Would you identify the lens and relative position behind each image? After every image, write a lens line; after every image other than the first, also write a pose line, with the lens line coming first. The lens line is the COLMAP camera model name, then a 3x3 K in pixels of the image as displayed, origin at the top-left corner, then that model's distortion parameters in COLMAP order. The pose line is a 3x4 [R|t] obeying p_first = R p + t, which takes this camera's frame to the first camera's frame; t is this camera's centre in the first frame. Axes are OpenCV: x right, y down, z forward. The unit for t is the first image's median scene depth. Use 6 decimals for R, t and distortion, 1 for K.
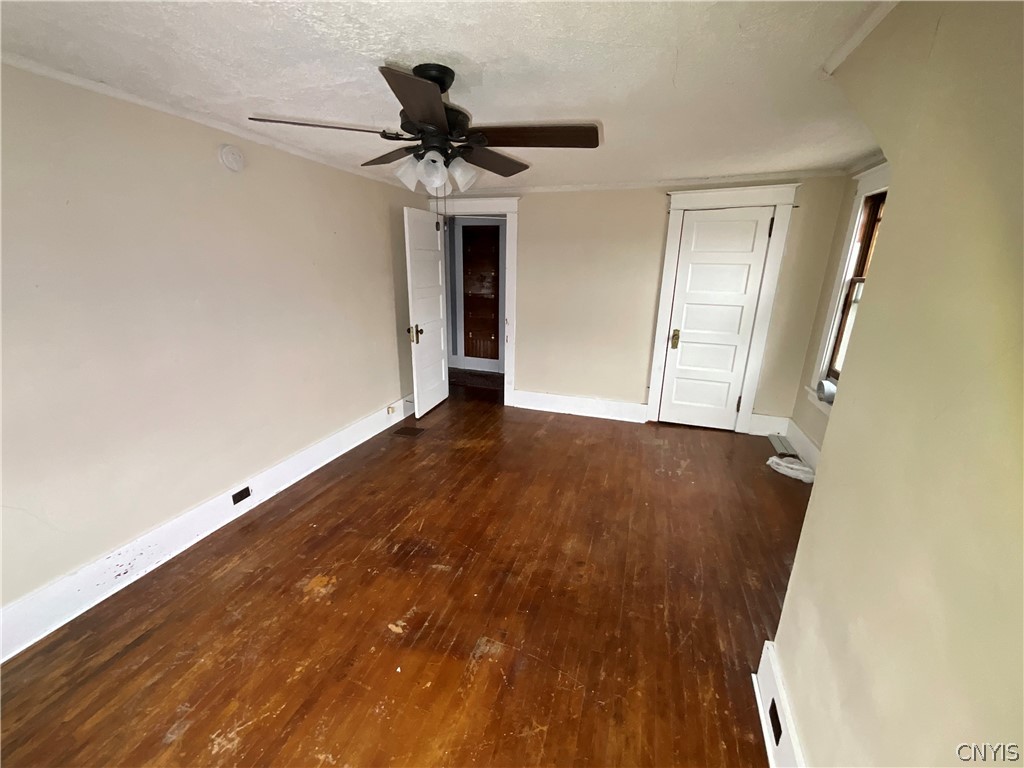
lens RADIAL K [[414.8, 0, 510.9], [0, 414.8, 386.2], [0, 0, 1]] dist [-0.009363, 0.004917]
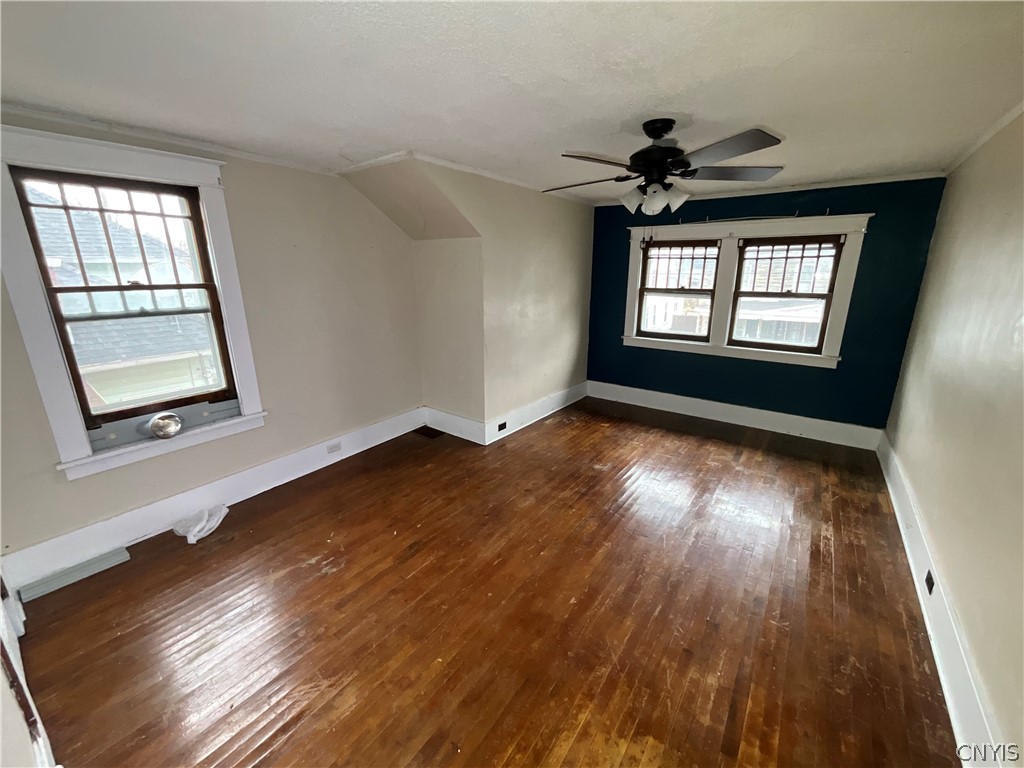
lens RADIAL K [[414.8, 0, 510.9], [0, 414.8, 386.2], [0, 0, 1]] dist [-0.009363, 0.004917]
pose [[-0.951325, -0.088985, 0.295064, -0.131761], [0.085201, 0.844158, 0.529280, -0.516212], [-0.296179, 0.528657, -0.795487, 1.721361]]
